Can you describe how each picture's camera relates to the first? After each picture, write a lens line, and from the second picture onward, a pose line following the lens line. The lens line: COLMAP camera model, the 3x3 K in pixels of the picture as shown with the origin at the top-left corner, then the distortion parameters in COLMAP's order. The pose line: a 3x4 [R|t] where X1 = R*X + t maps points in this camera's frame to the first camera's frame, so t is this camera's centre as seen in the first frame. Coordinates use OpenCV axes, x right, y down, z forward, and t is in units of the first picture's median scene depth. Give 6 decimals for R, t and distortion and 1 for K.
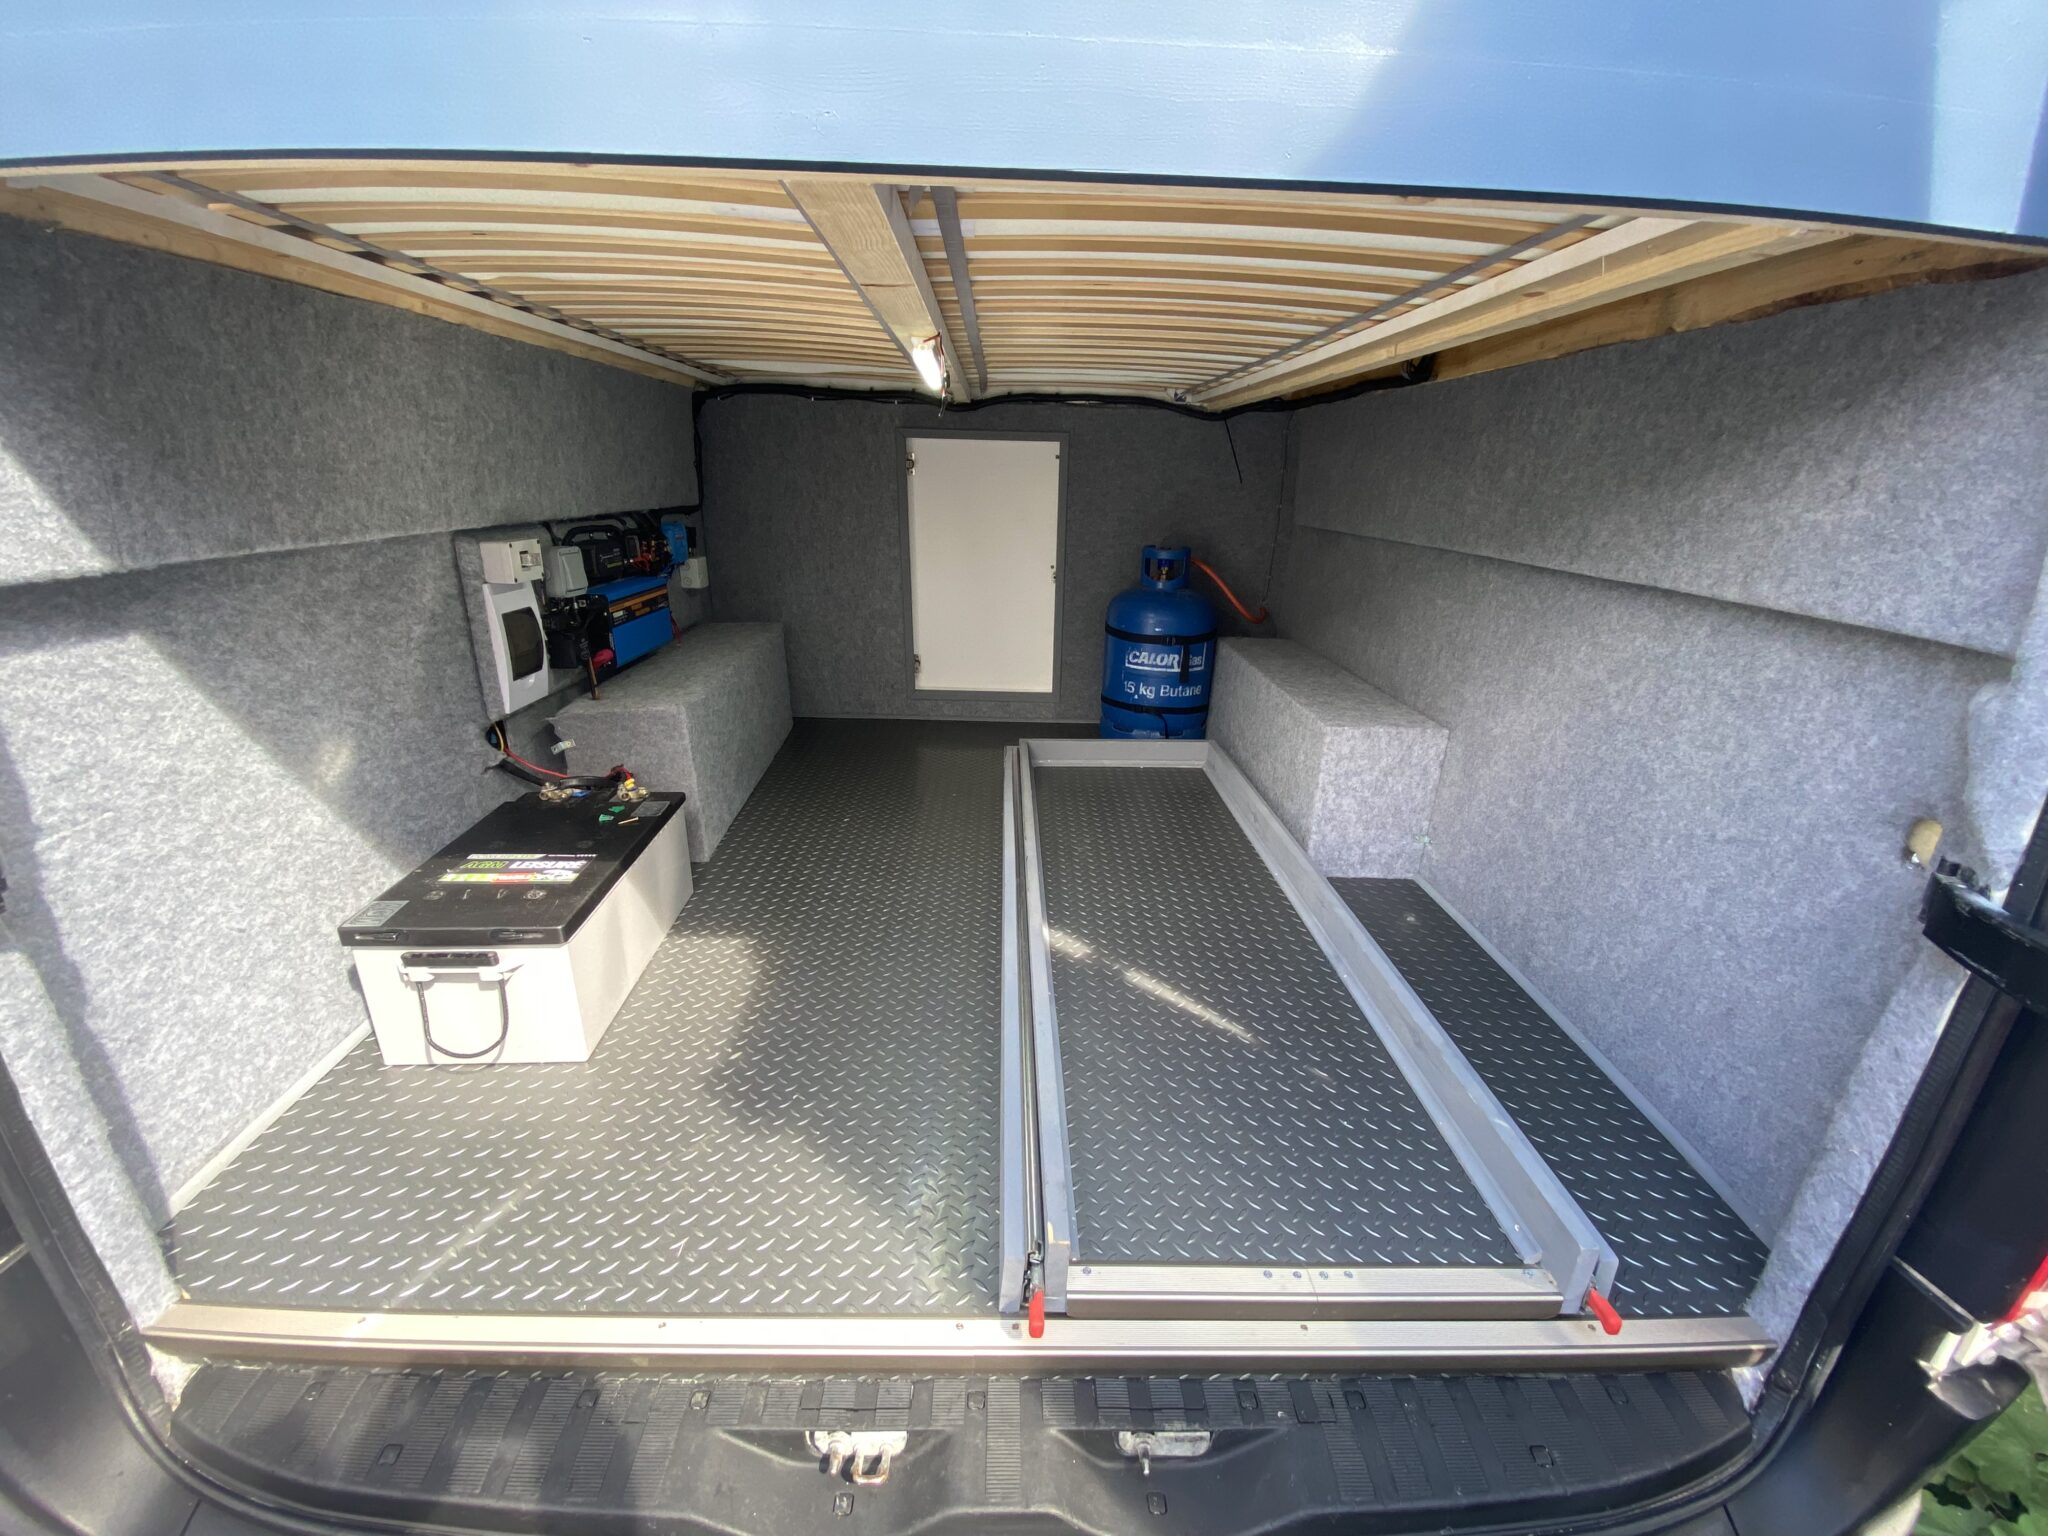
lens RADIAL K [[831.5, 0, 1024.0], [0, 831.5, 768.0], [0, 0, 1]] dist [0.039455, -0.039028]
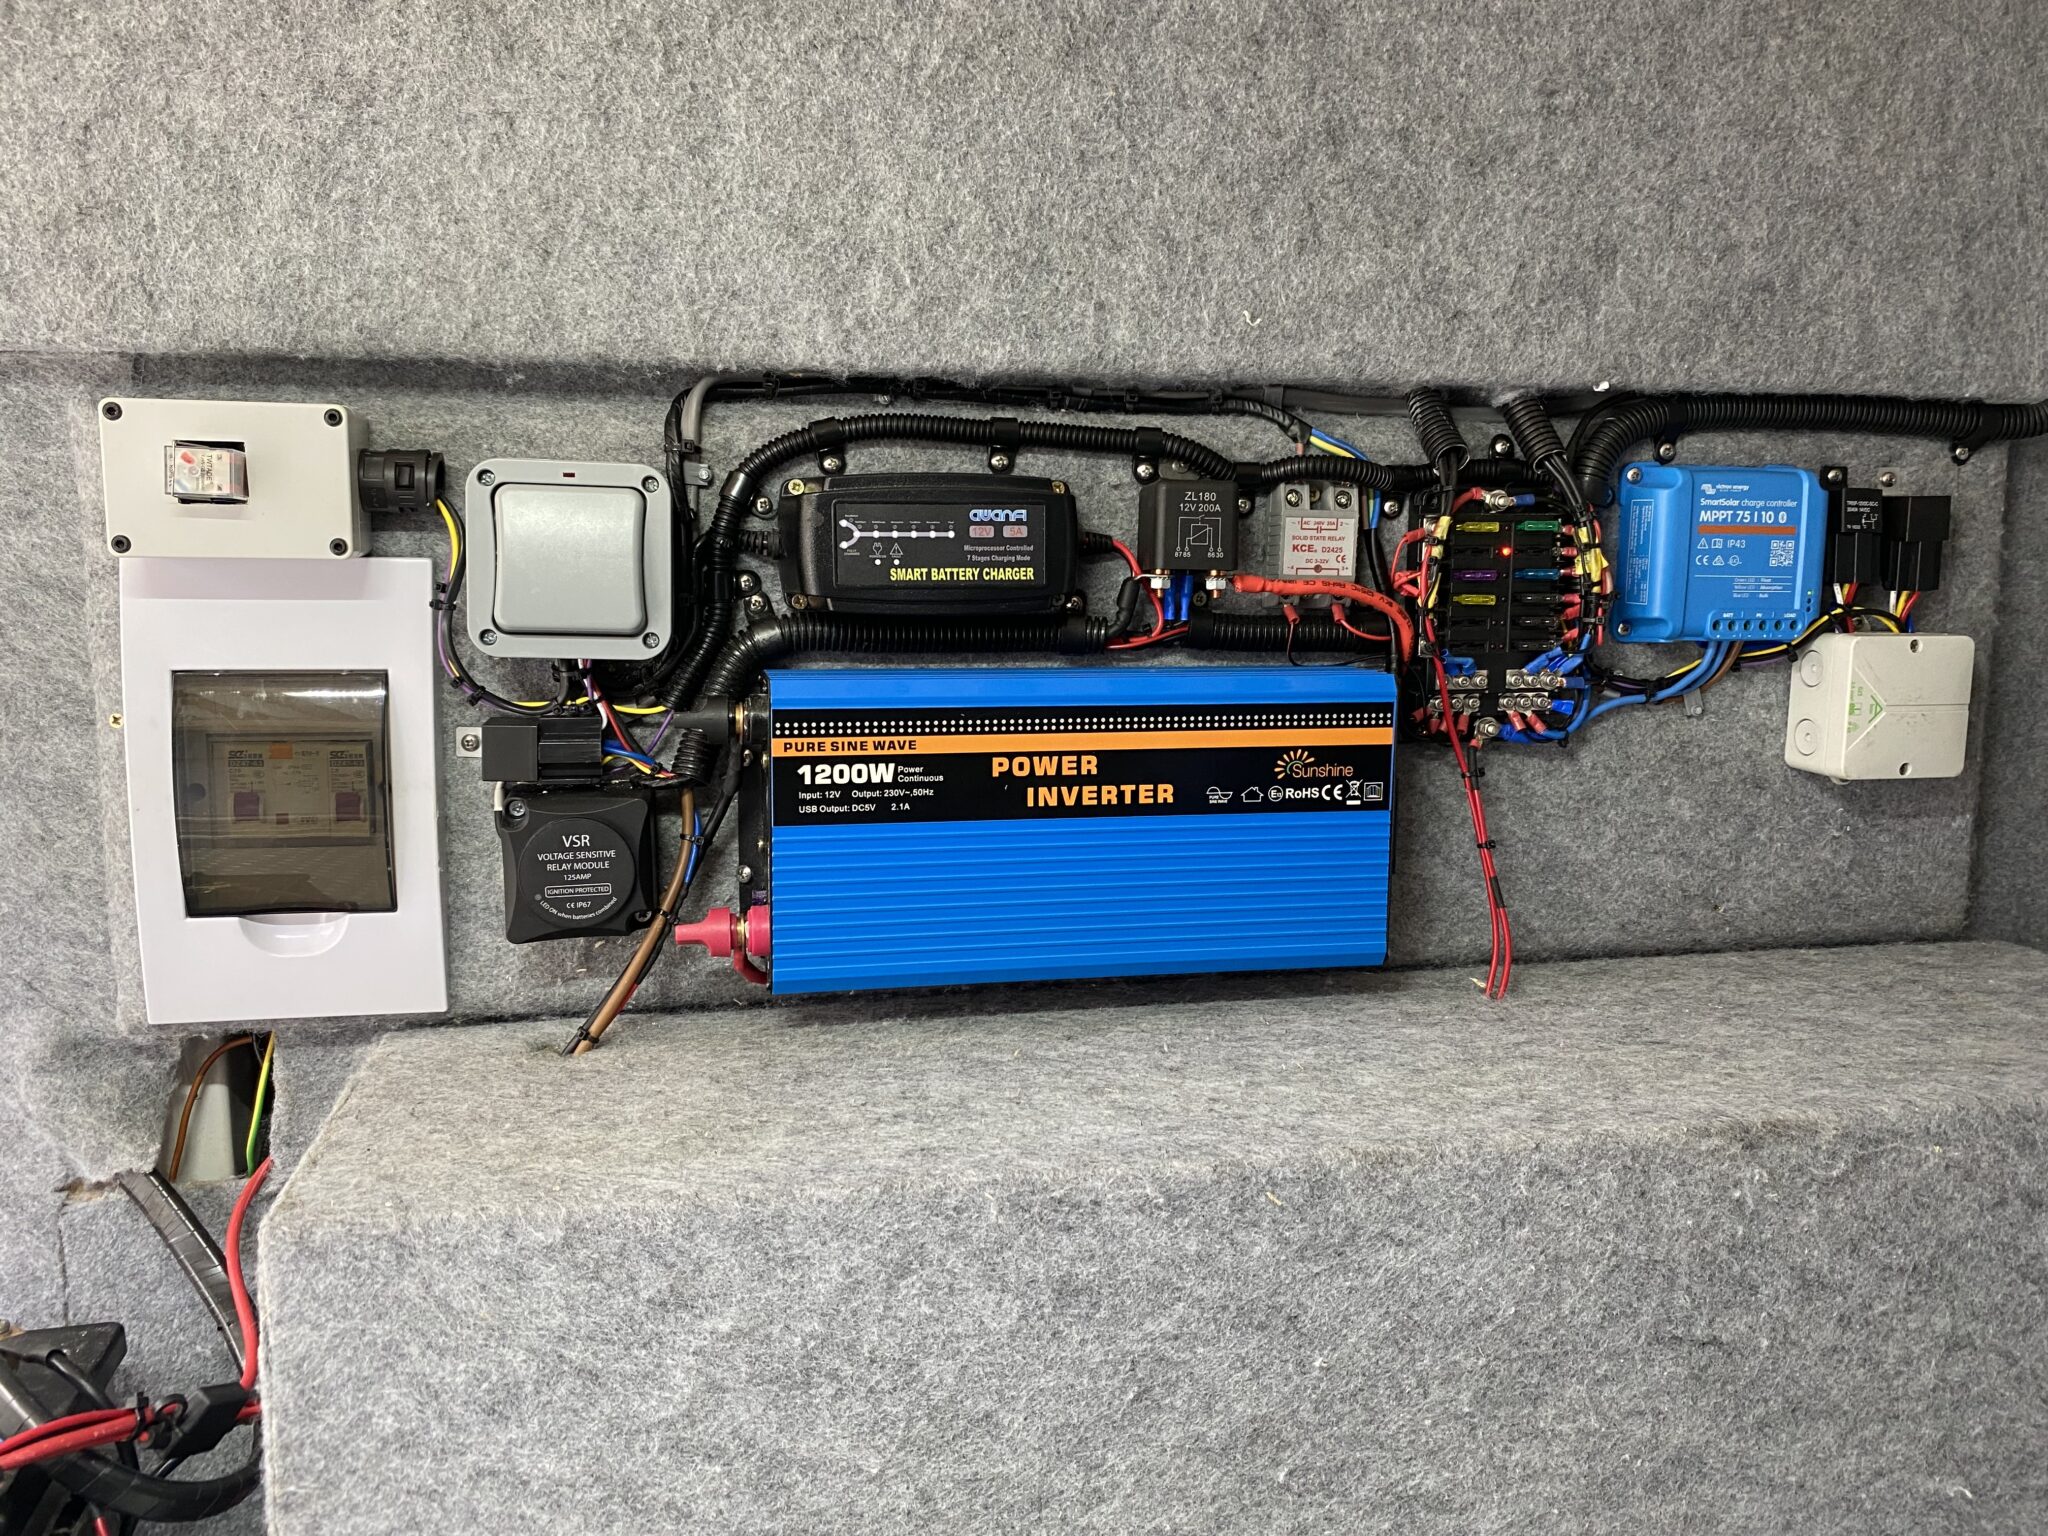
lens RADIAL K [[1545.6, 0, 1024.0], [0, 1545.6, 768.0], [0, 0, 1]] dist [0.062908, -0.087828]
pose [[0.163804, 0.106963, -0.980677, -0.062088], [-0.331514, 0.942259, 0.047399, -0.217112], [0.929122, 0.317343, 0.189806, 0.948469]]
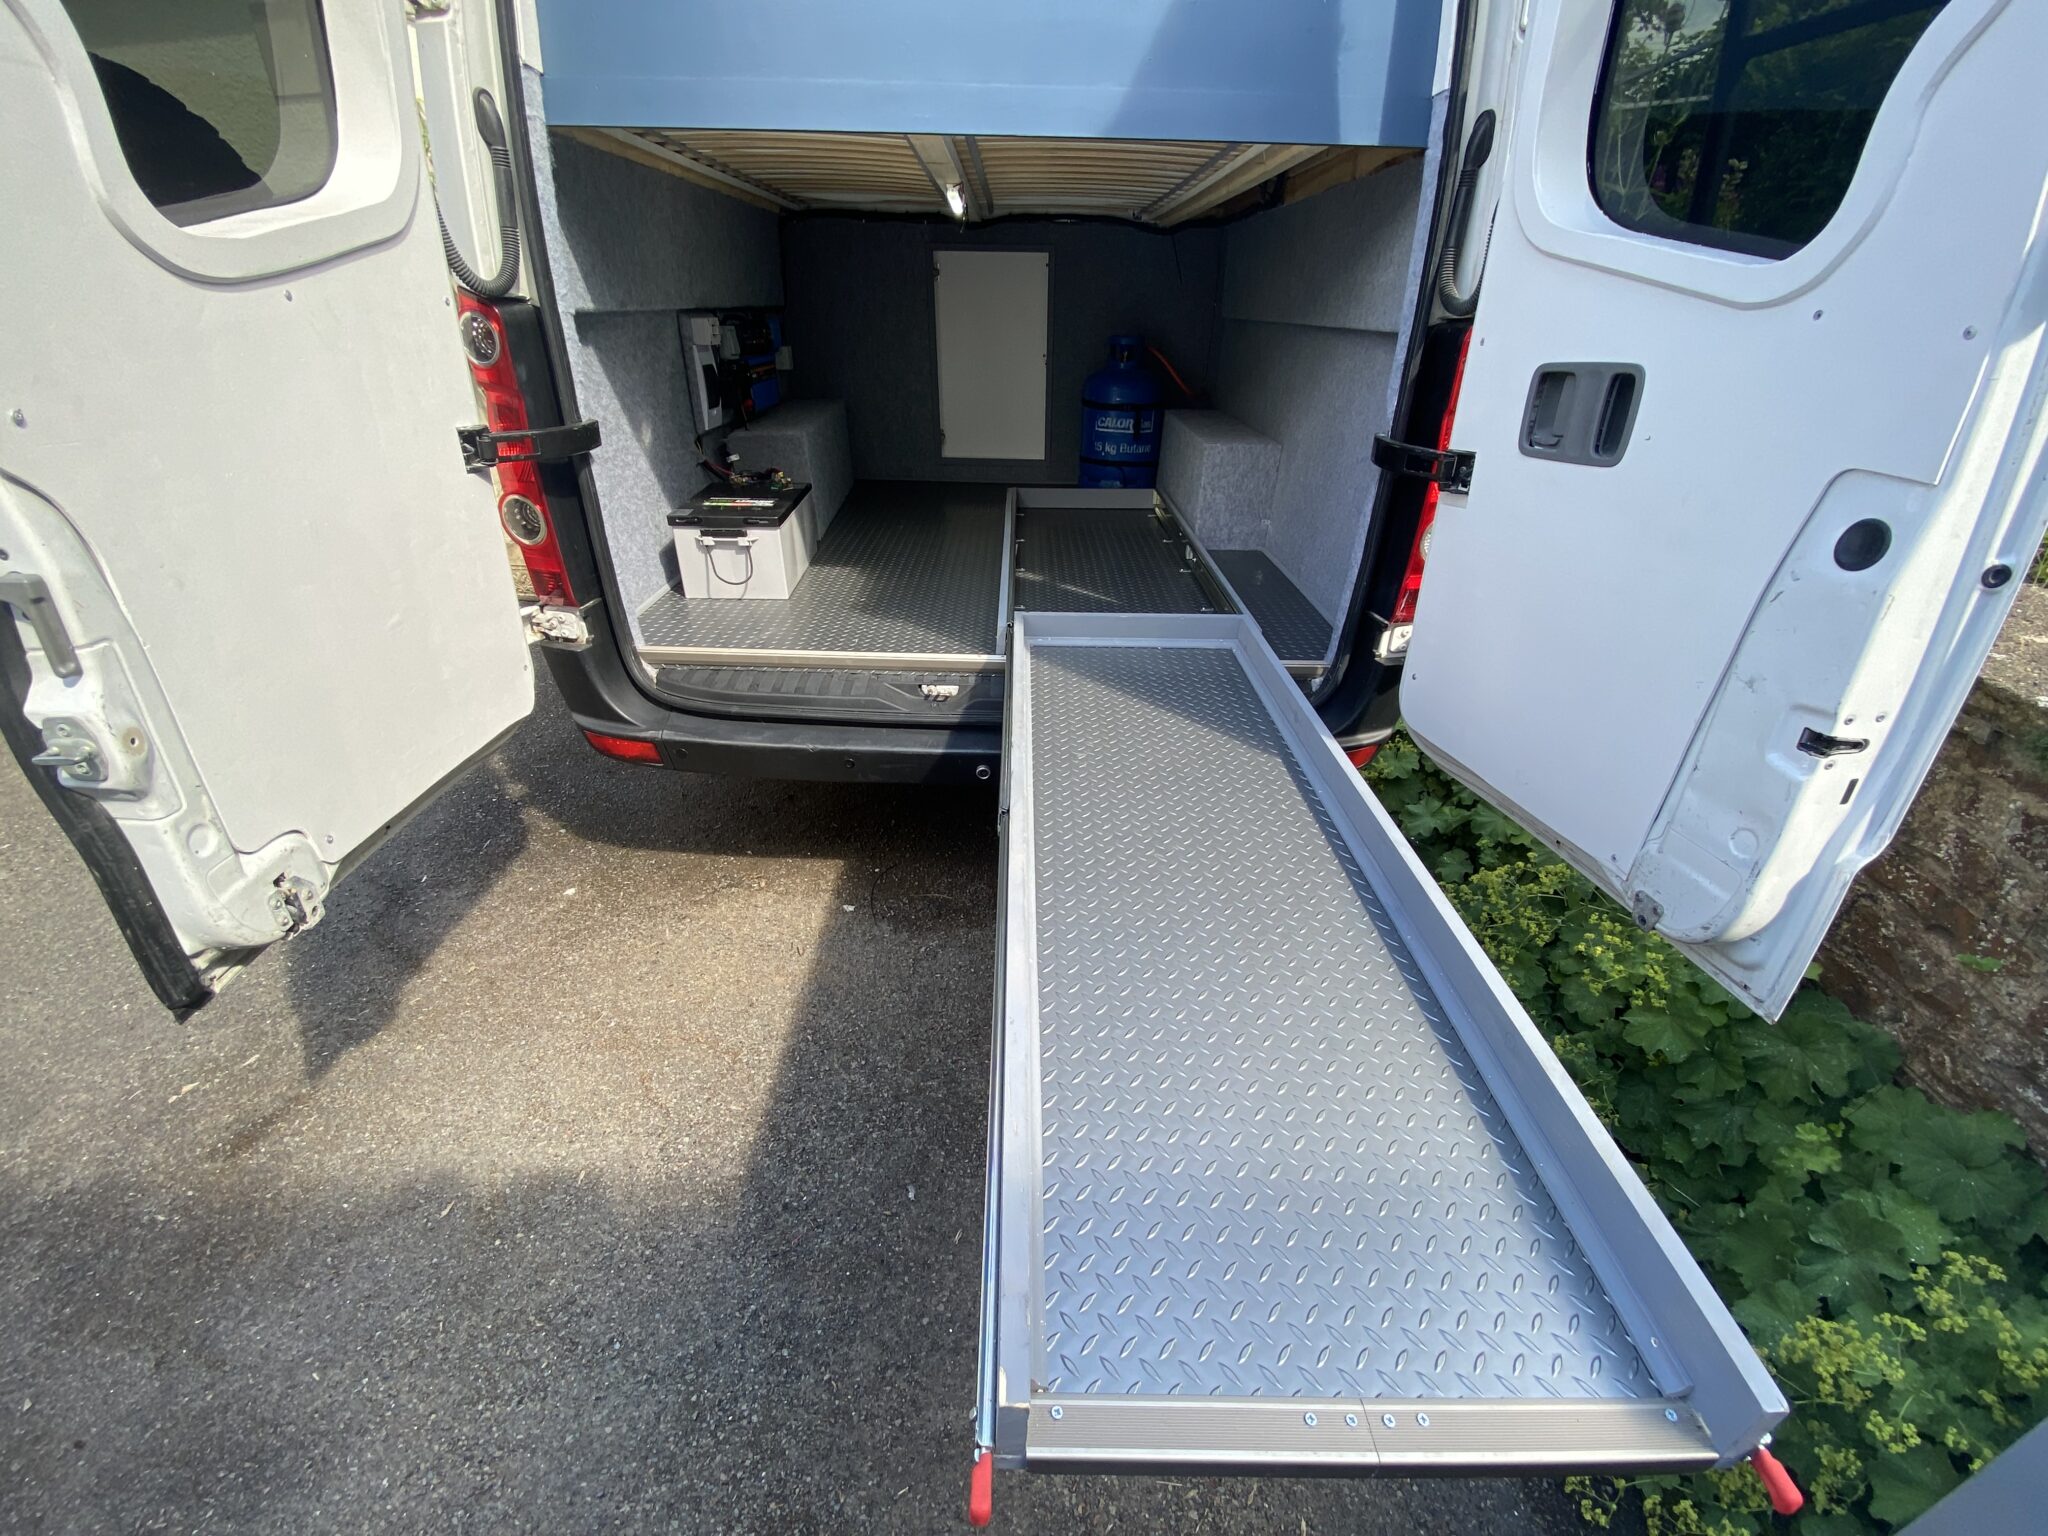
lens RADIAL K [[828.0, 0, 1024.0], [0, 828.0, 768.0], [0, 0, 1]] dist [0.006227, -0.014568]
pose [[0.999808, 0.003080, -0.019359, 0.041892], [0.000362, 0.984505, 0.175357, 0.243908], [0.019599, -0.175331, 0.984315, -0.580082]]
